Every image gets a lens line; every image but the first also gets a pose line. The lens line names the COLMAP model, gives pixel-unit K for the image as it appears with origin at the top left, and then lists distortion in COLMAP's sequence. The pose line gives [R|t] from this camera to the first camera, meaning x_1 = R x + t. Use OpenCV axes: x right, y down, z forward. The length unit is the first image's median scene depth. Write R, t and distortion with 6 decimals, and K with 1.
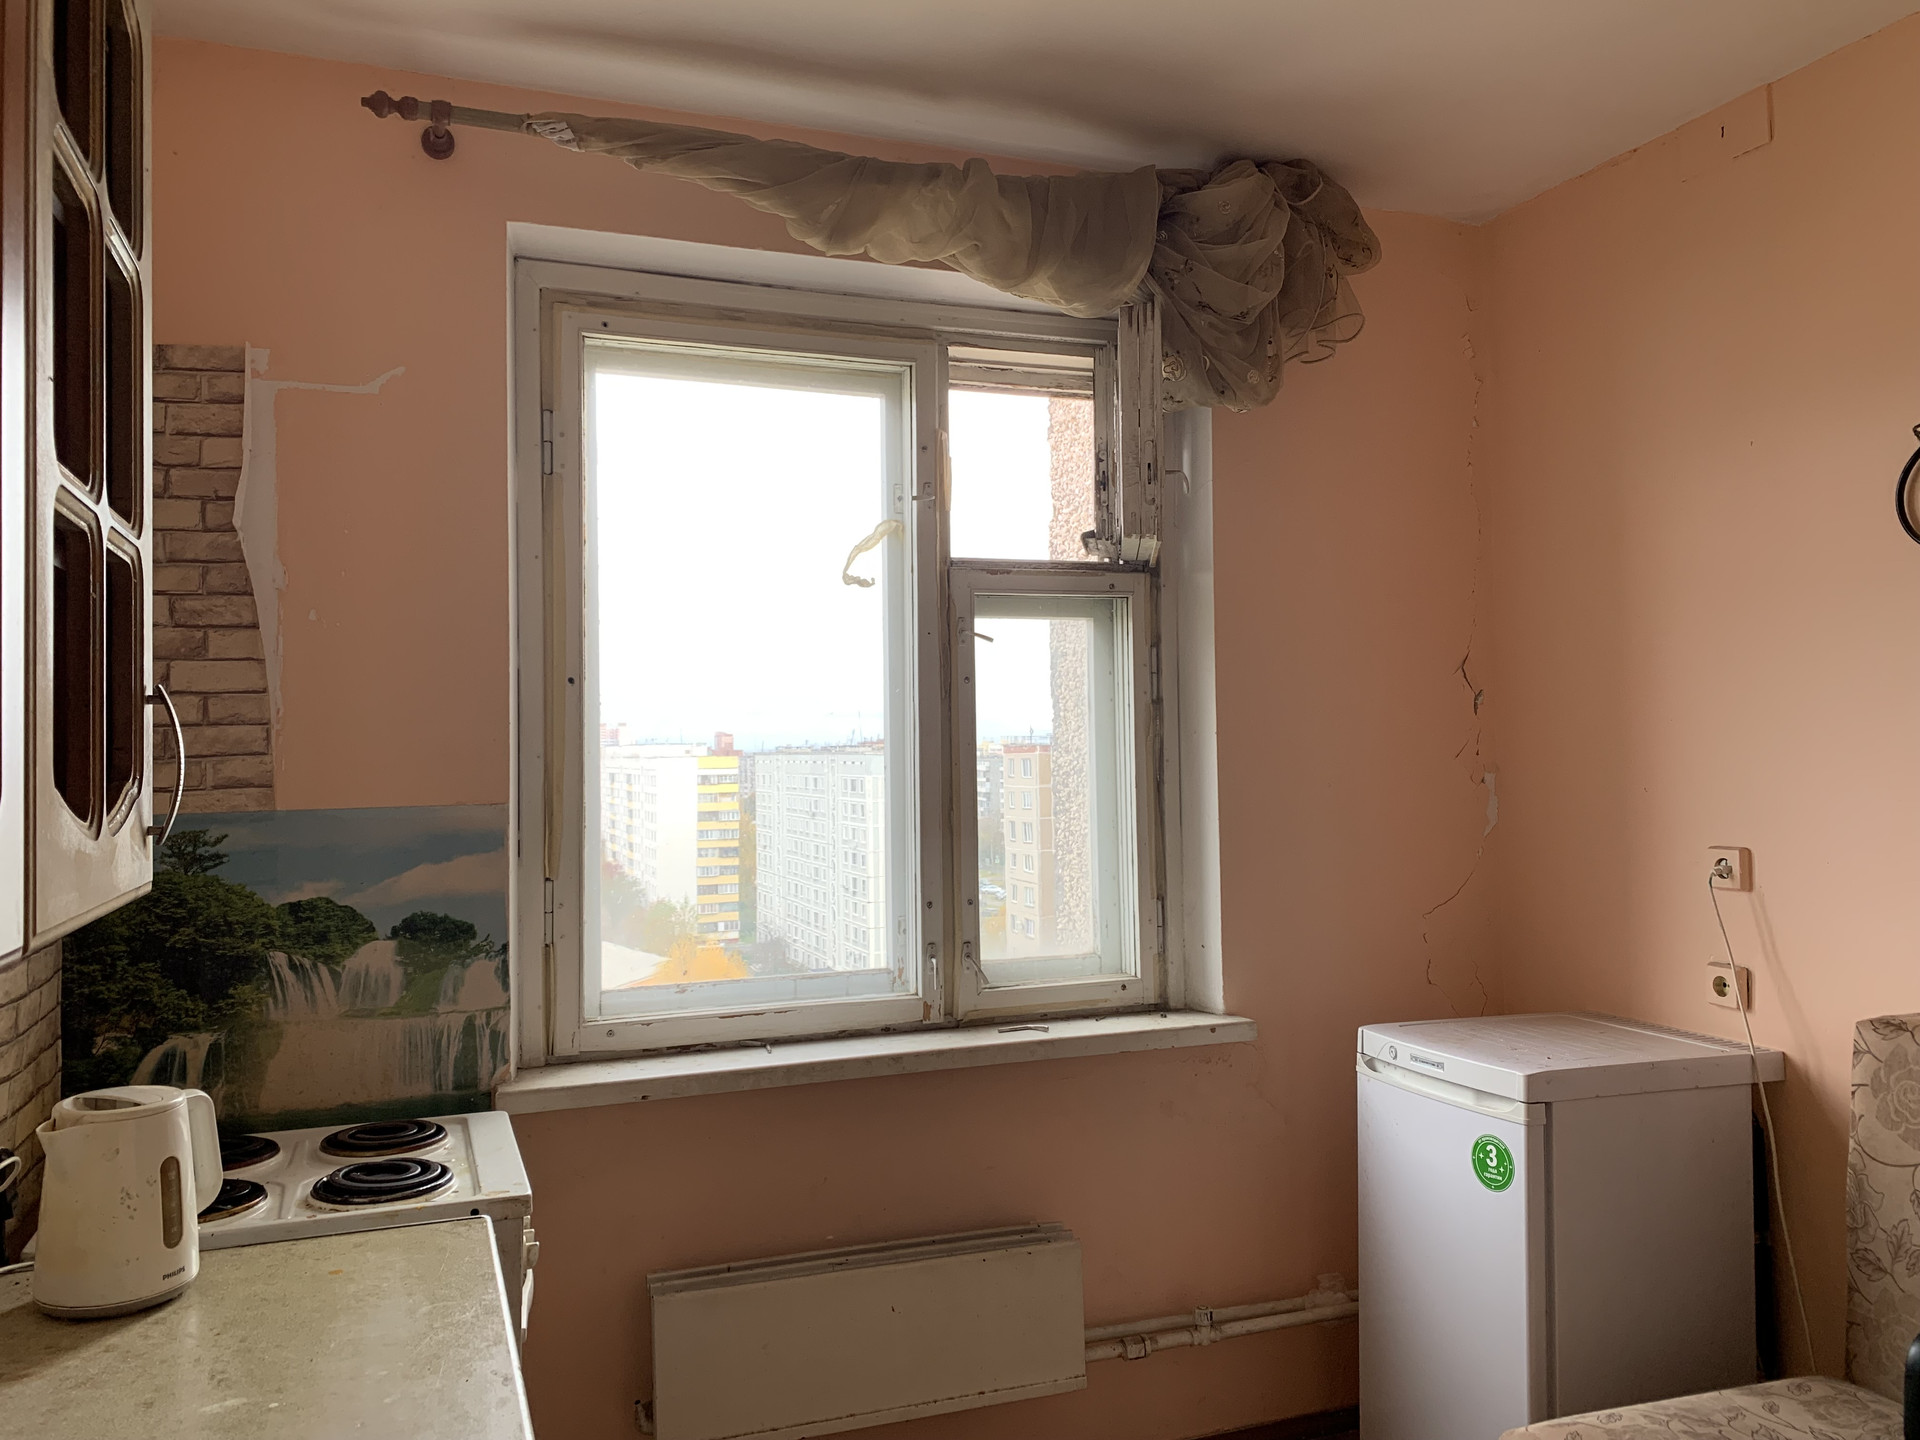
lens RADIAL K [[1465.3, 0, 964.1], [0, 1465.3, 709.1], [0, 0, 1]] dist [0.046778, -0.065510]
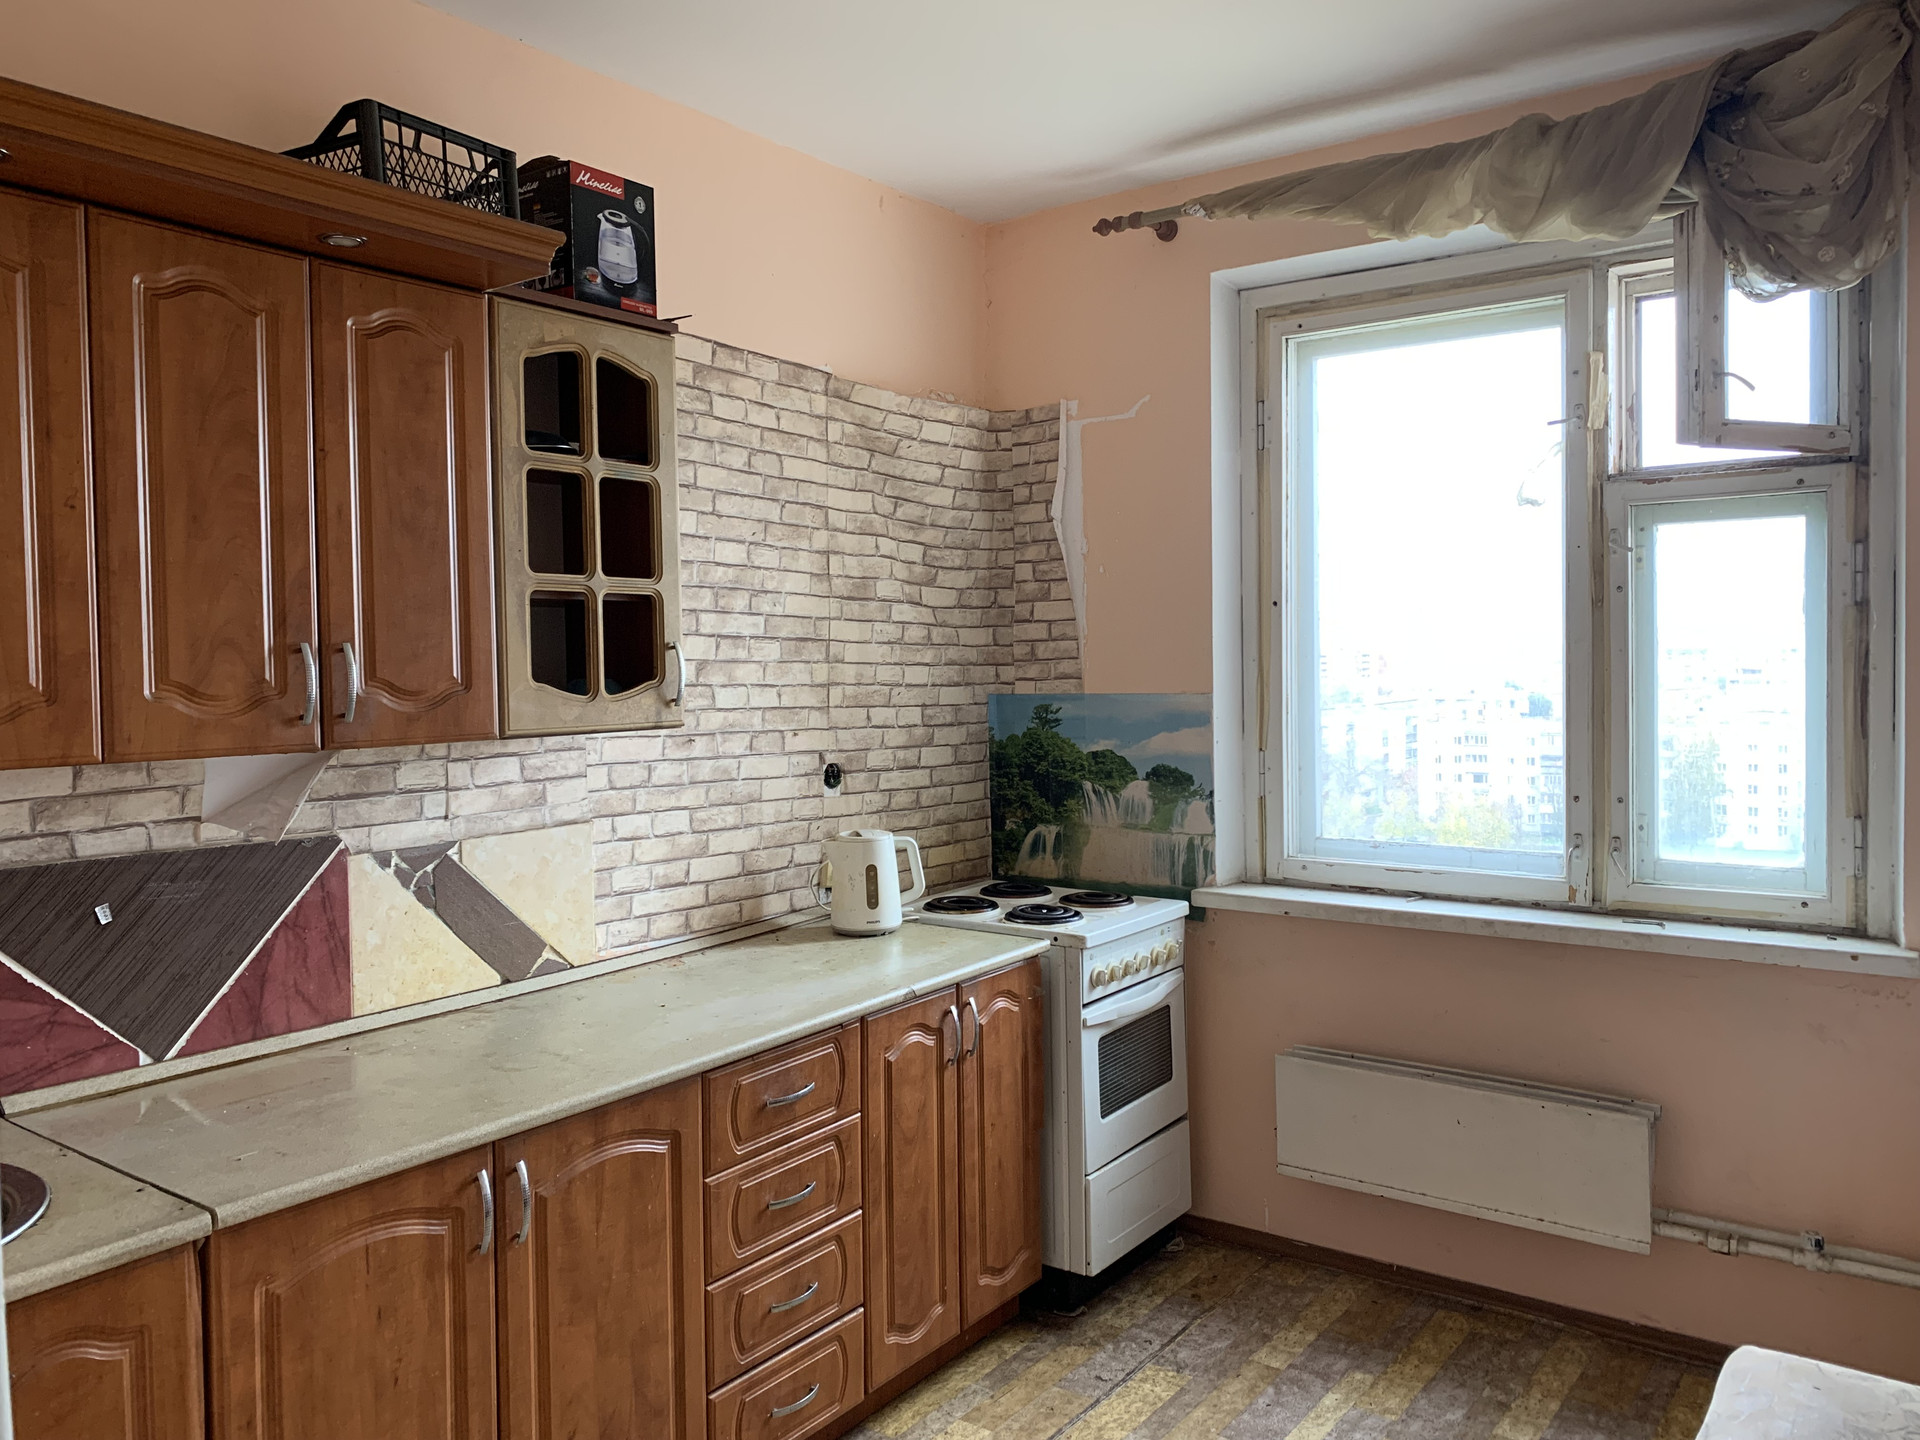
lens RADIAL K [[1465.3, 0, 942.6], [0, 1465.3, 725.5], [0, 0, 1]] dist [0.046778, -0.065510]
pose [[0.529213, 0.048594, -0.847096, 0.765416], [0.030841, 0.996597, 0.076438, -0.021710], [0.847928, -0.066577, 0.525914, 0.031606]]
